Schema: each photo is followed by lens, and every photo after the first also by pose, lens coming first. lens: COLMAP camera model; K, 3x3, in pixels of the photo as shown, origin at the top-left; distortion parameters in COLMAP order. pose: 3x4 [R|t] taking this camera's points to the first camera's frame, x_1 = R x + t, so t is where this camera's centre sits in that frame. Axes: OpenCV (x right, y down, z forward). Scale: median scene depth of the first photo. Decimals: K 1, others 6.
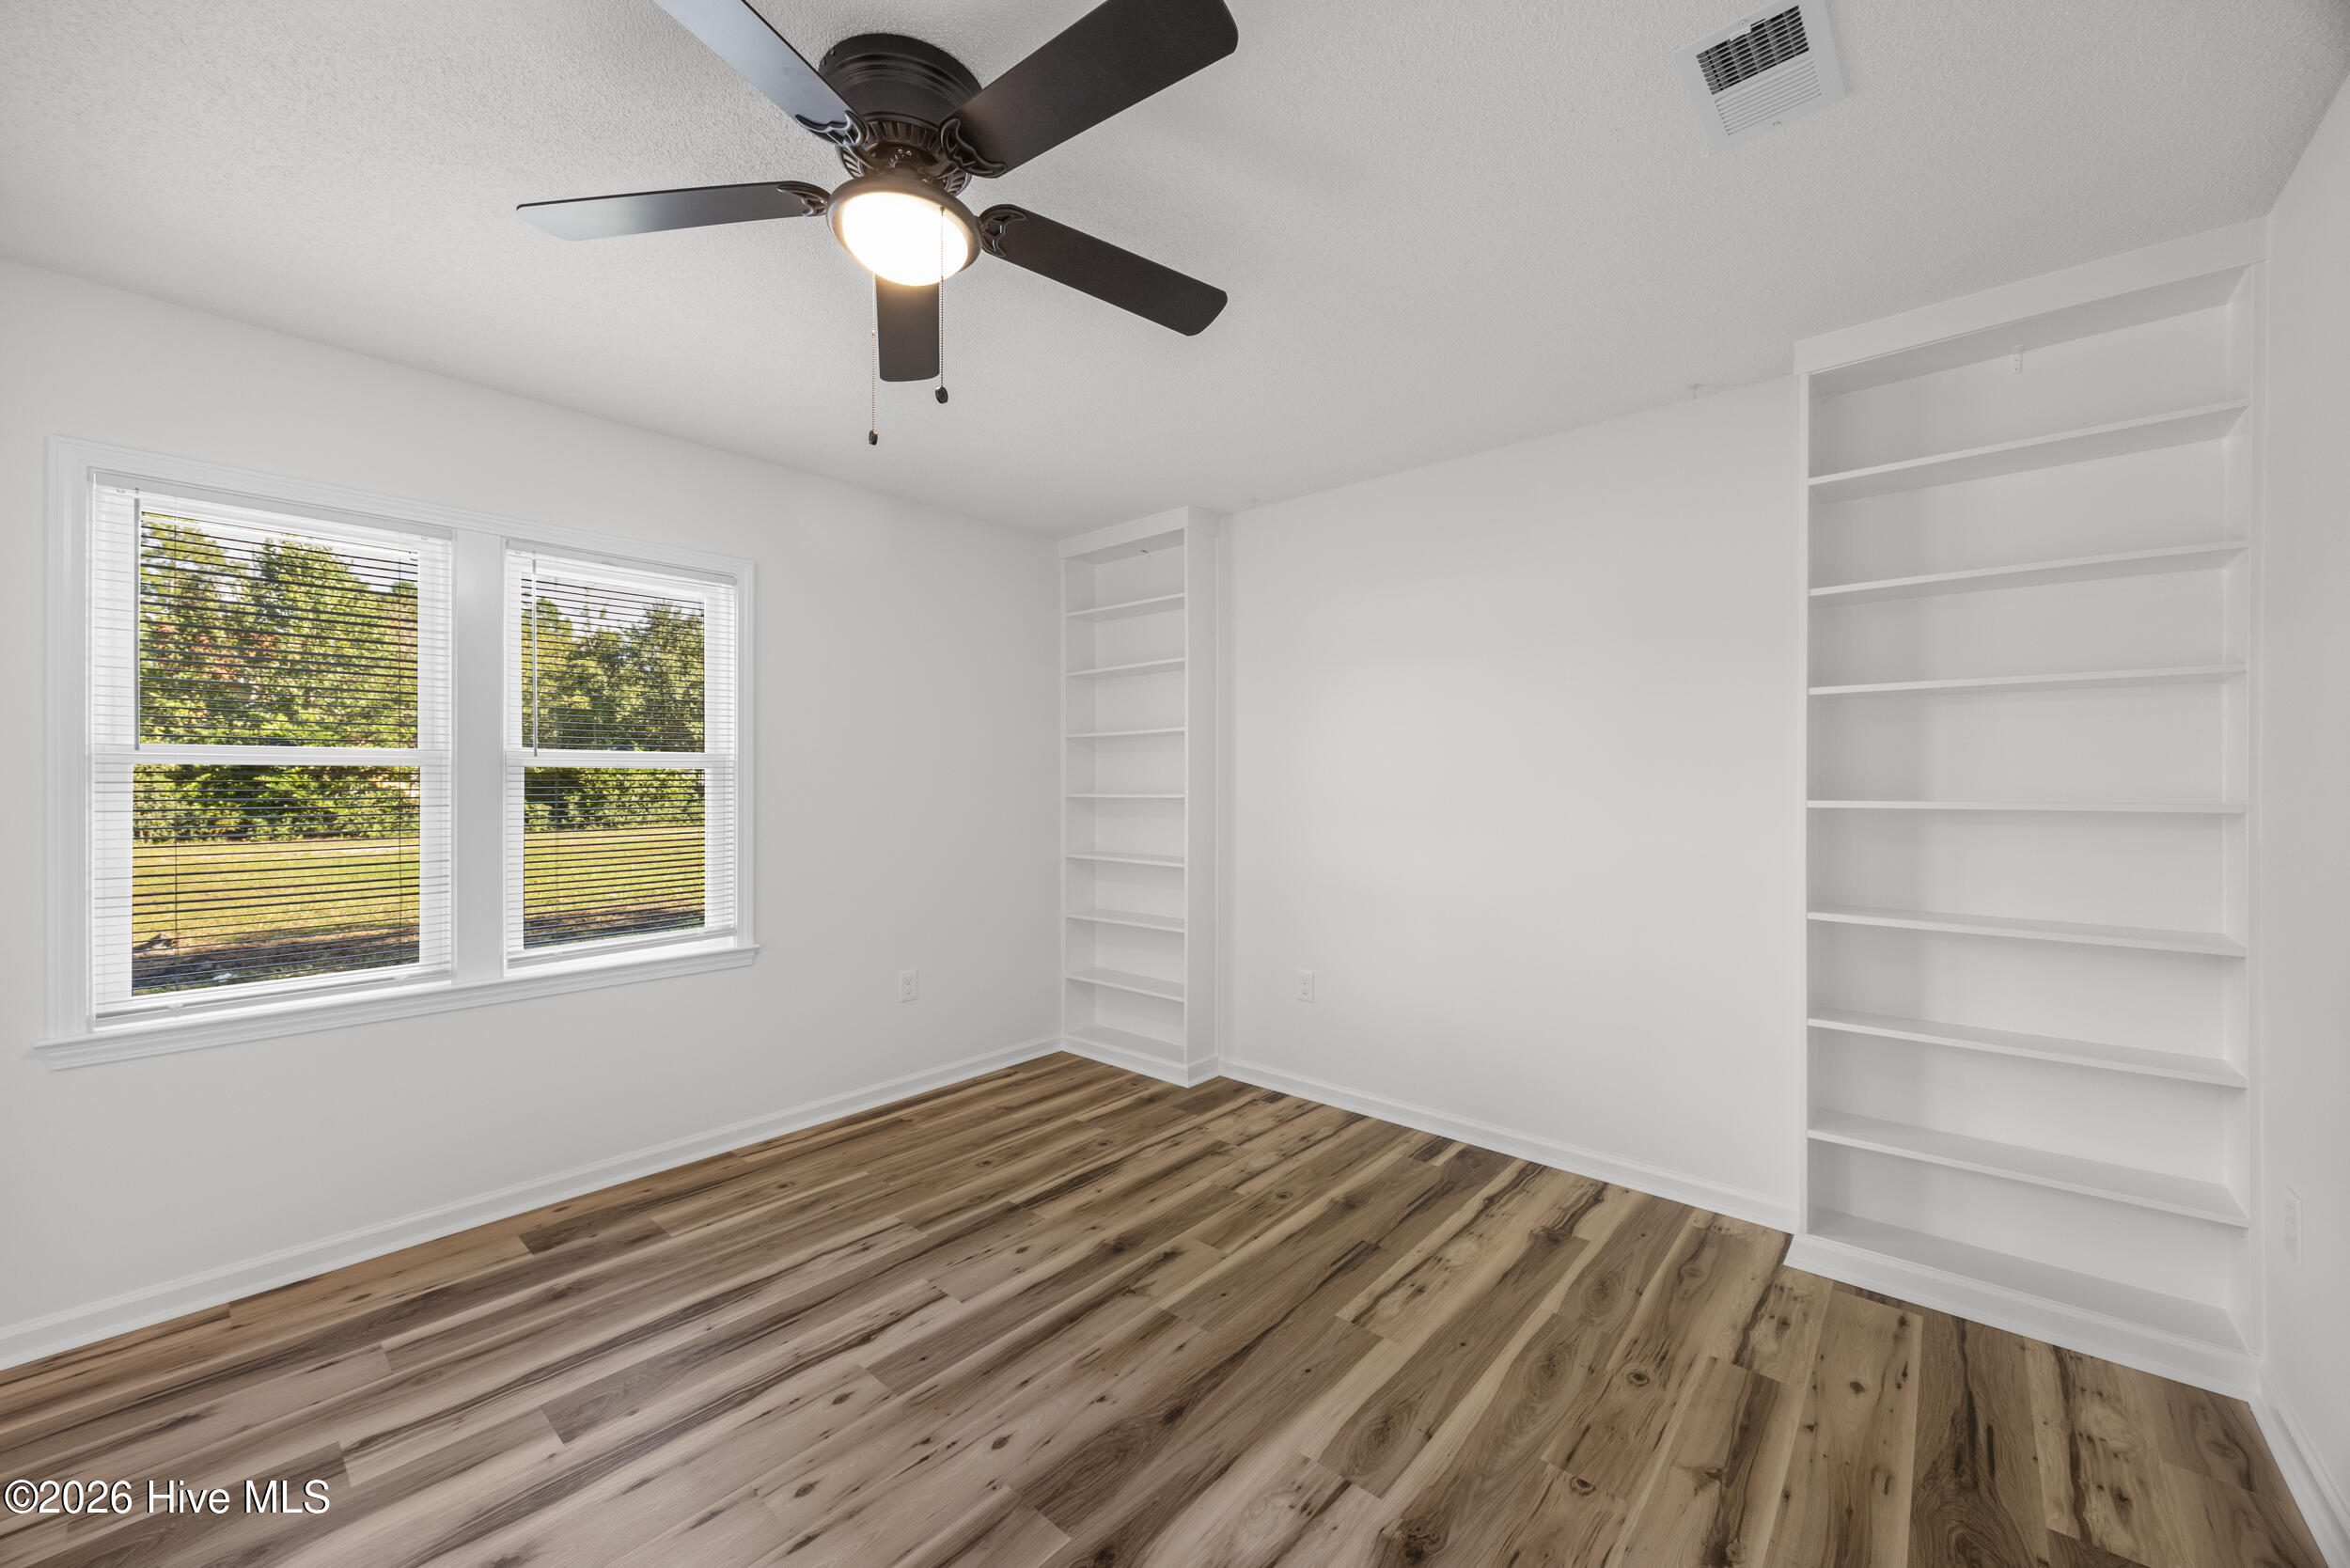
lens RADIAL K [[895.1, 0, 1177.1], [0, 895.1, 789.7], [0, 0, 1]] dist [-0.000450, 0.000301]
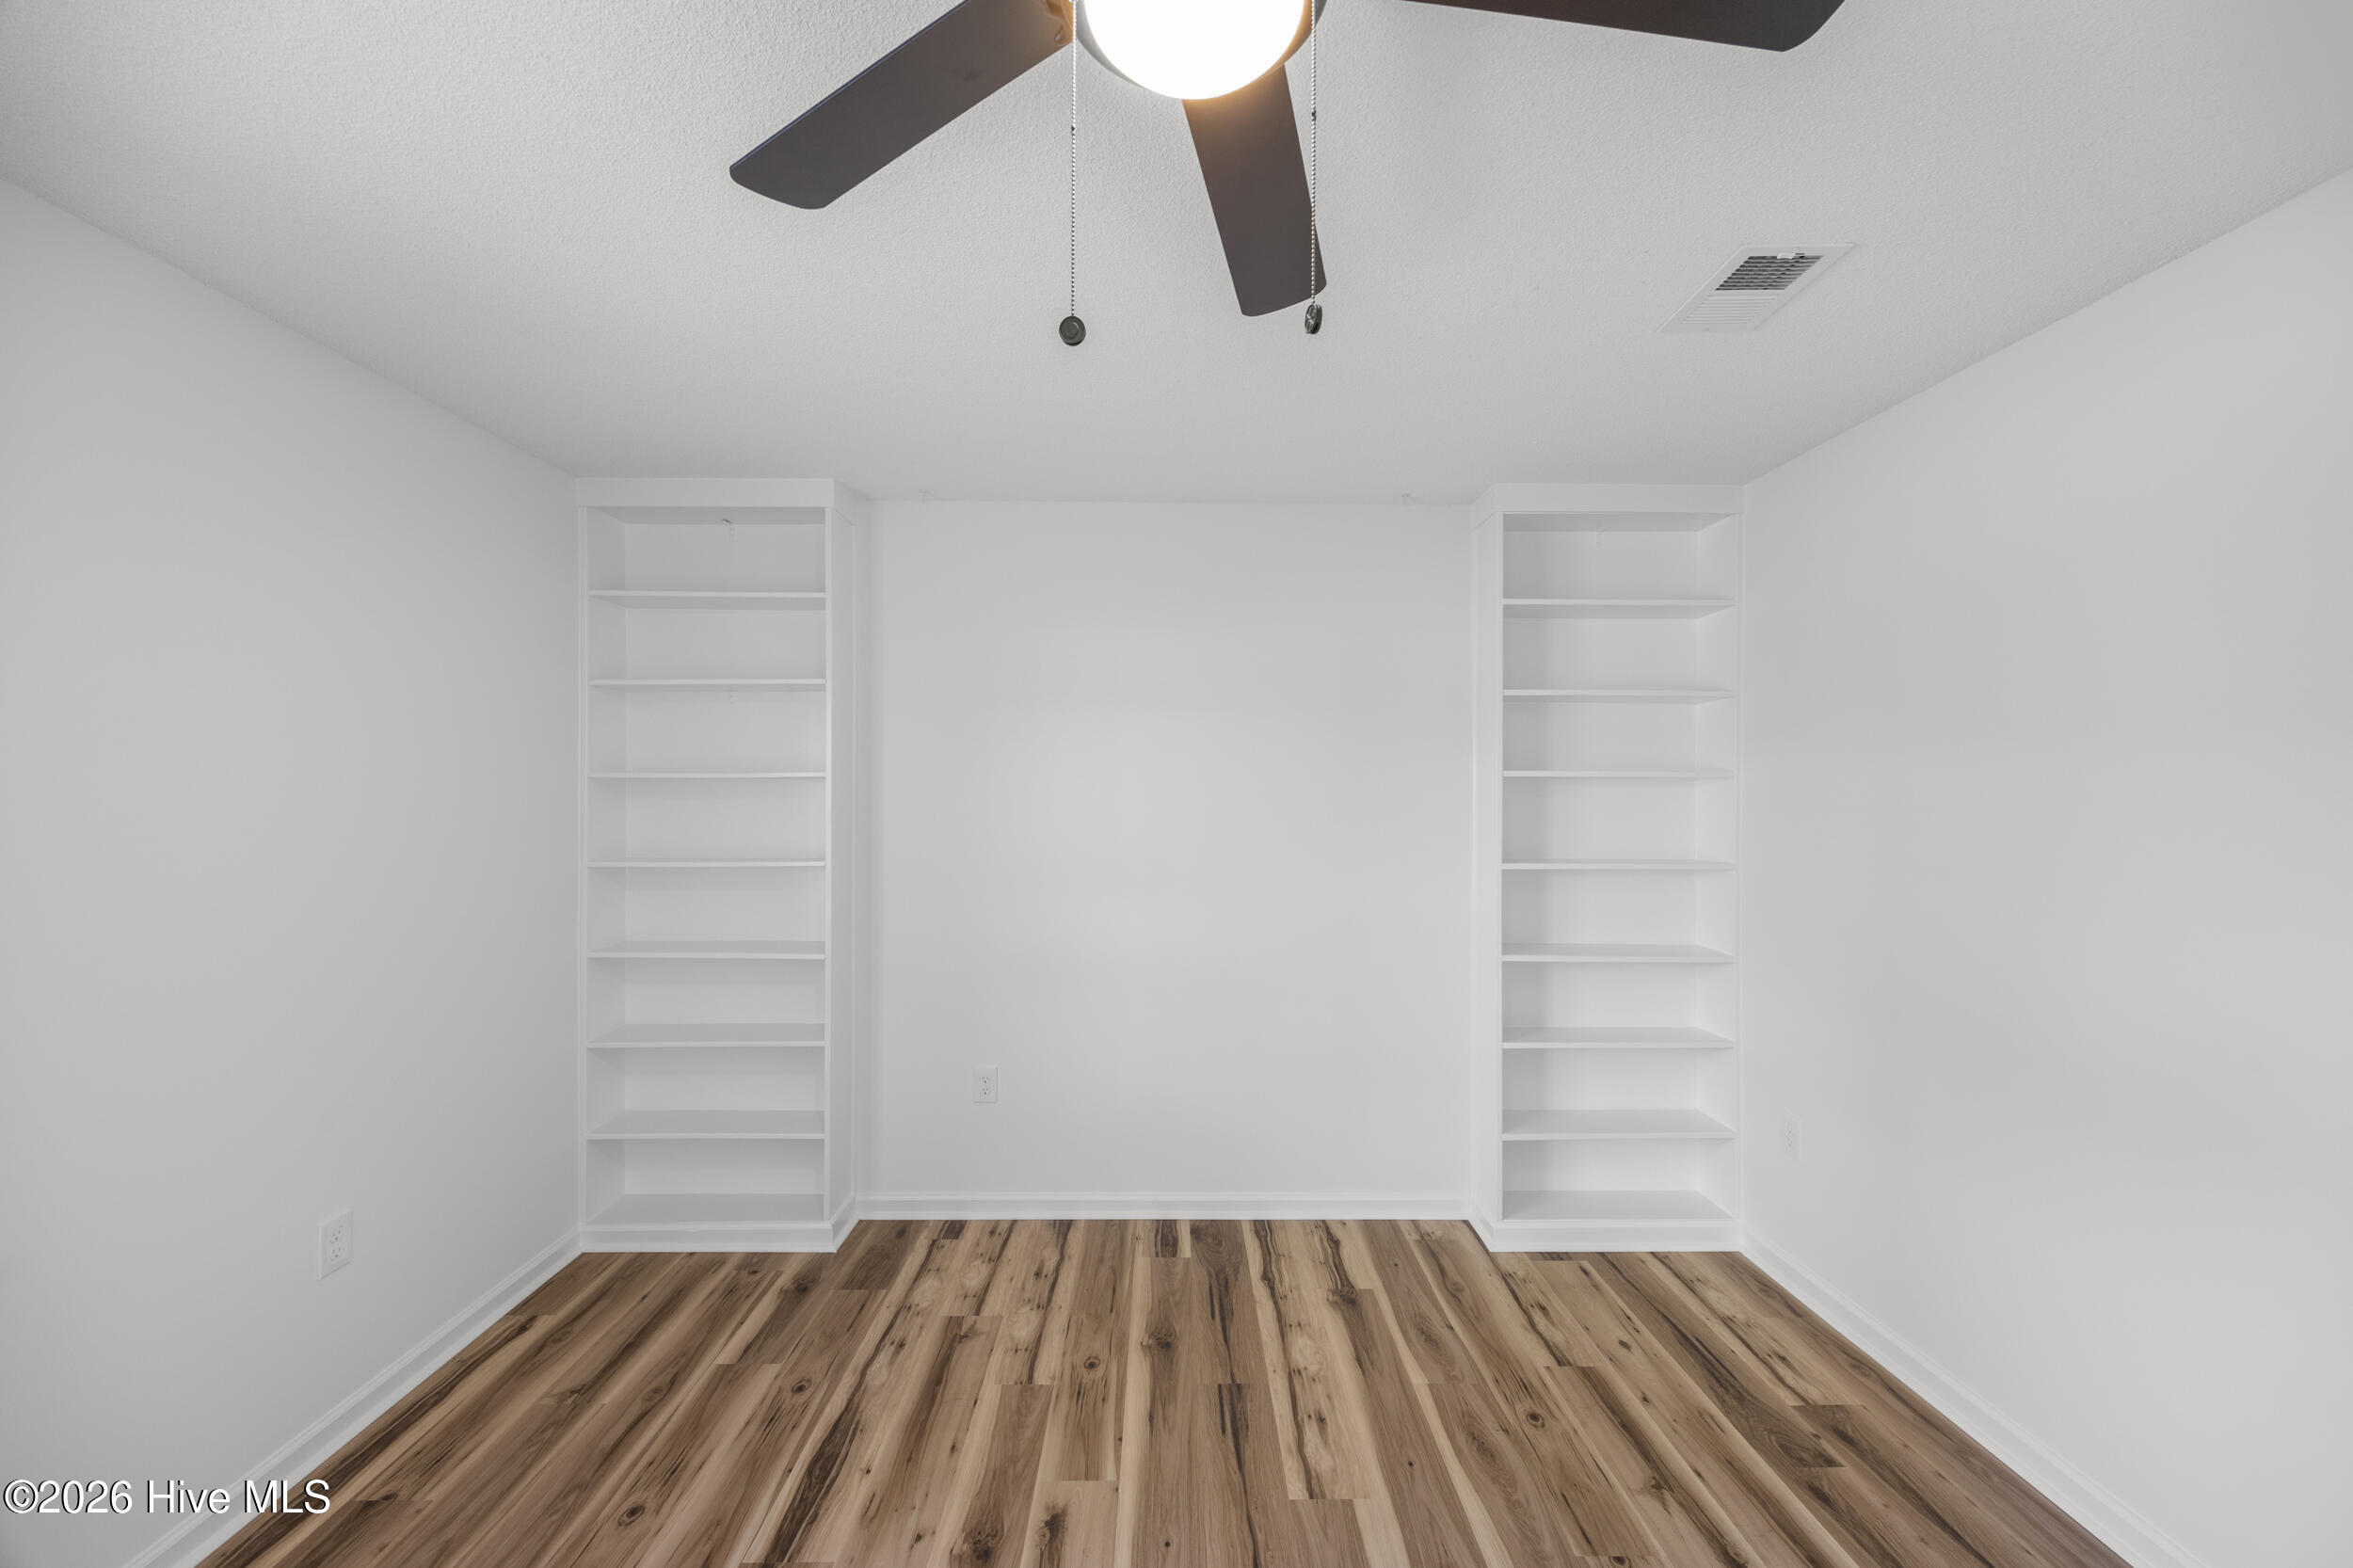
lens RADIAL K [[896.2, 0, 1179.0], [0, 896.2, 791.4], [0, 0, 1]] dist [-0.000450, 0.000301]
pose [[0.745180, -0.001192, 0.666863, -0.387700], [0.000742, 0.999999, 0.000959, -0.077637], [-0.666863, -0.000220, 0.745180, 0.347105]]
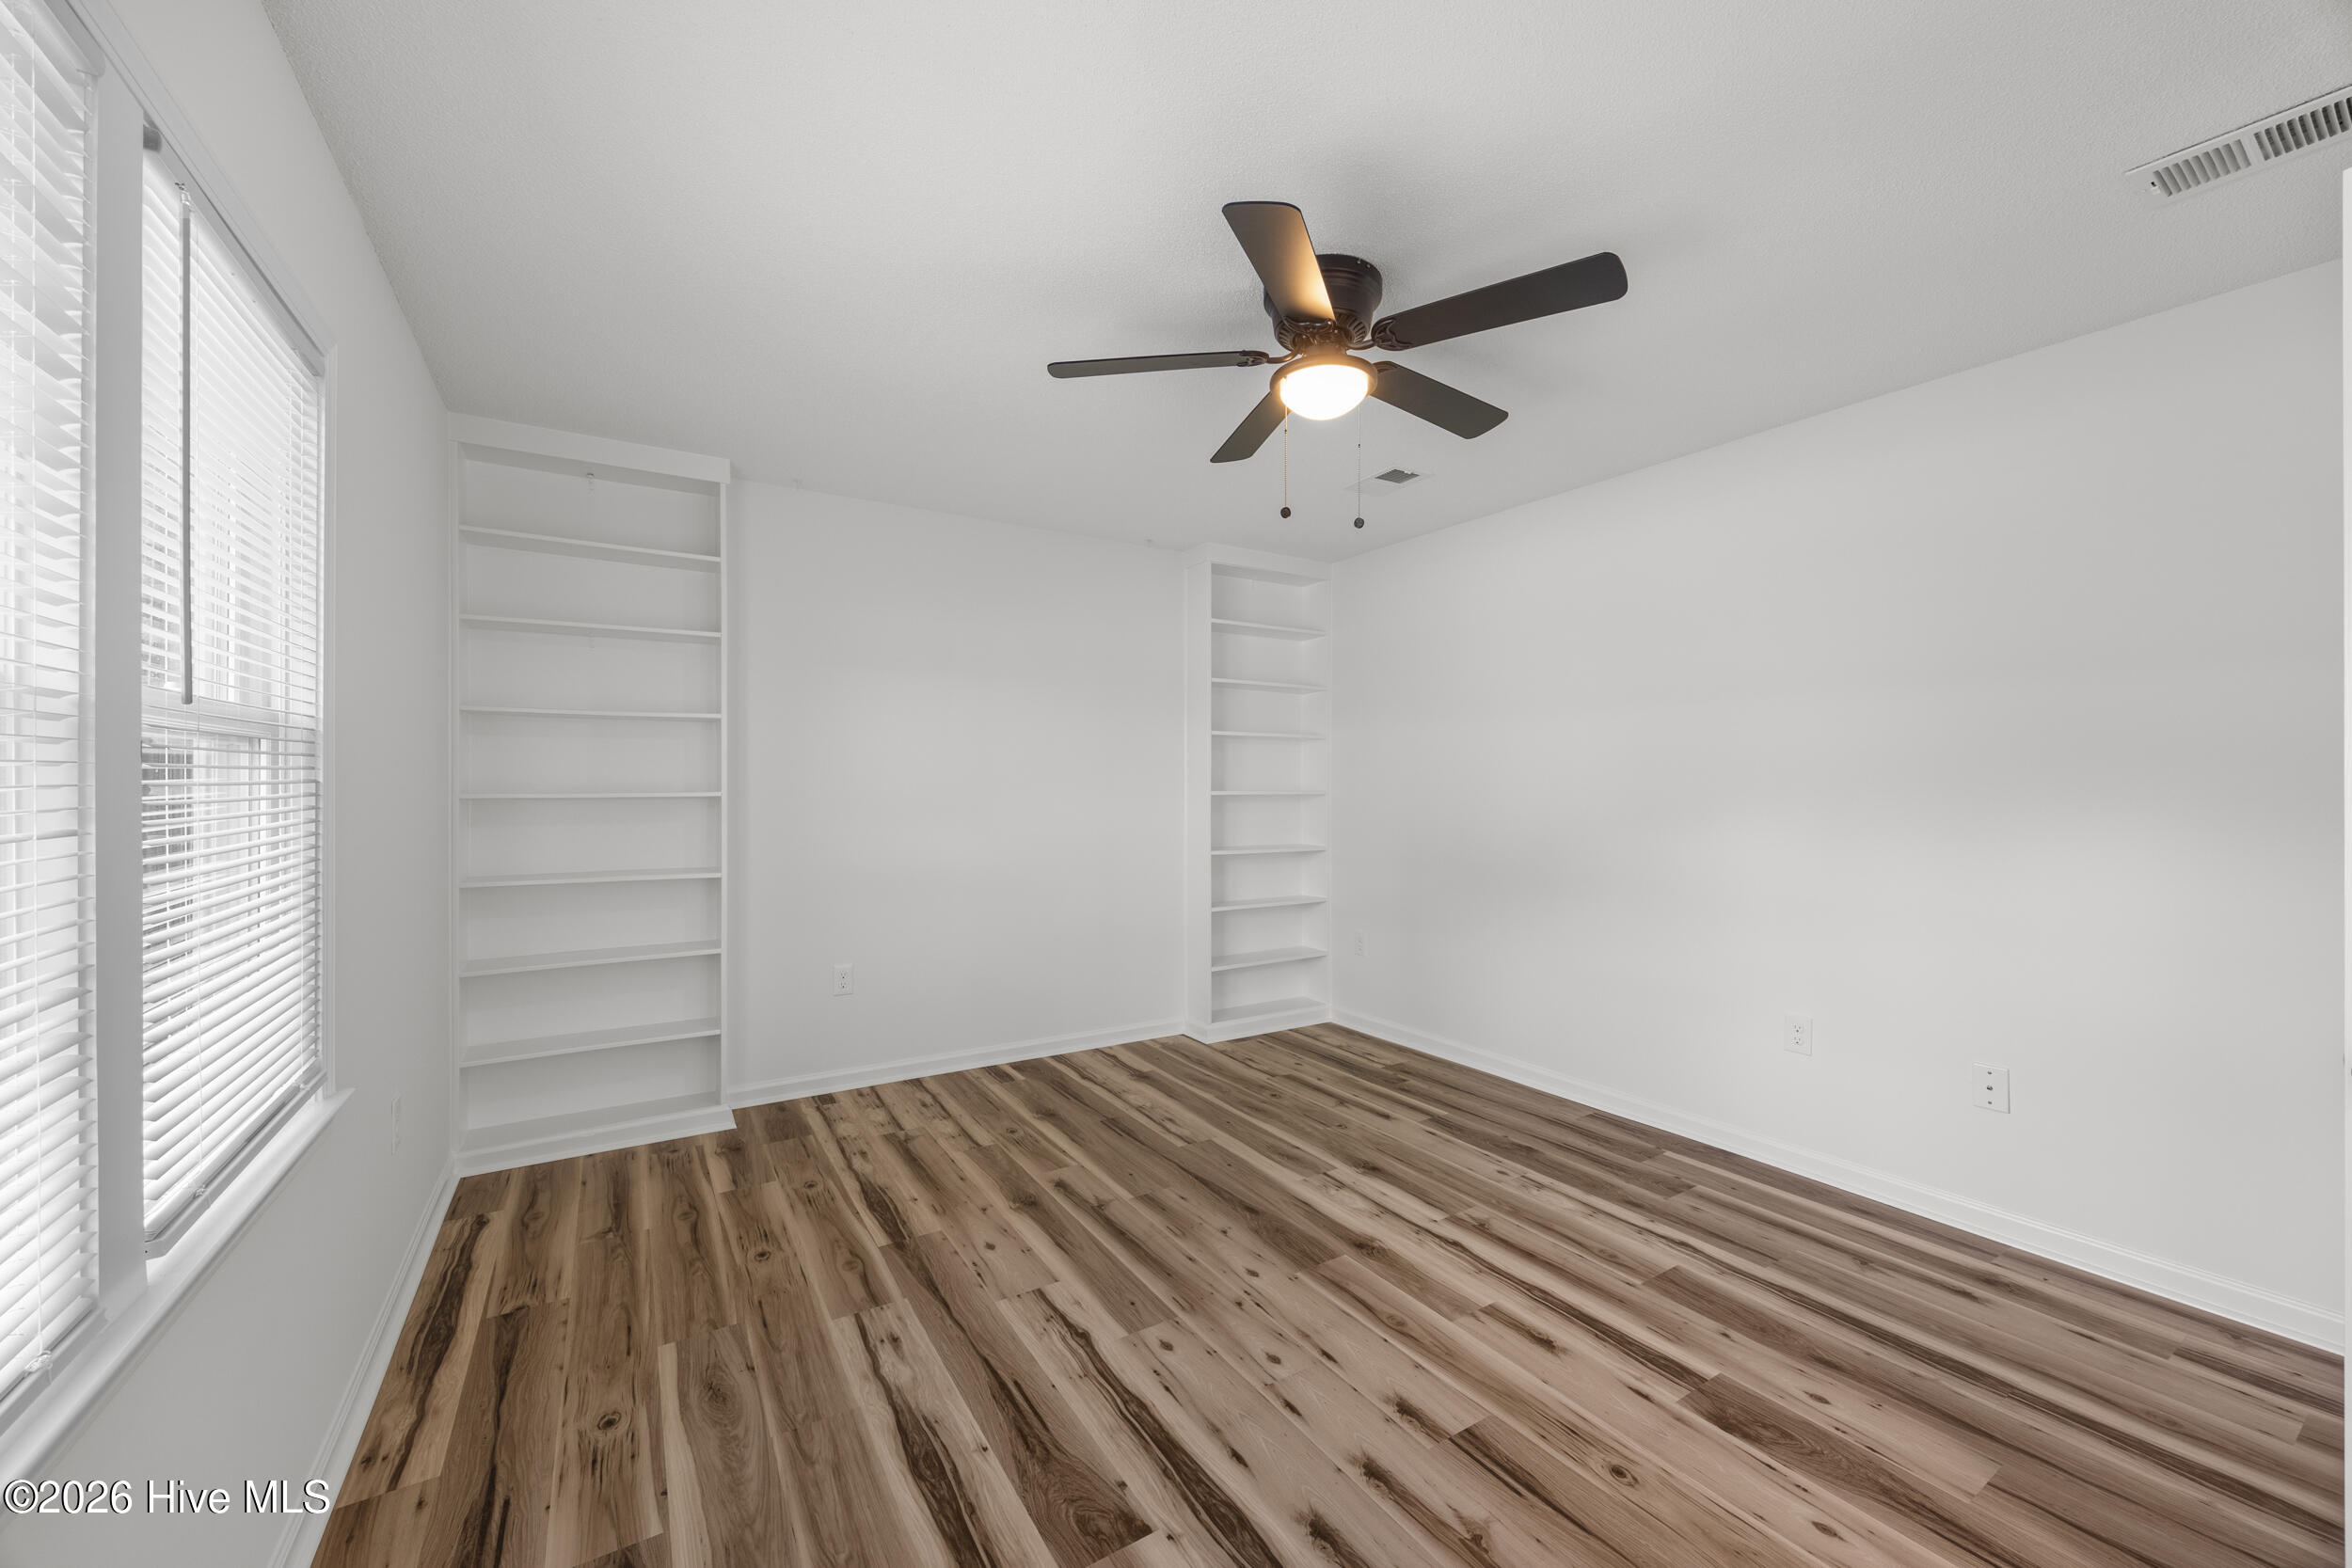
lens RADIAL K [[895.7, 0, 1180.1], [0, 895.7, 795.6], [0, 0, 1]] dist [-0.000450, 0.000301]
pose [[0.290261, -0.013659, 0.956850, -0.981871], [0.003235, 0.999906, 0.013292, -0.002839], [-0.956942, -0.000763, 0.290278, 0.467085]]
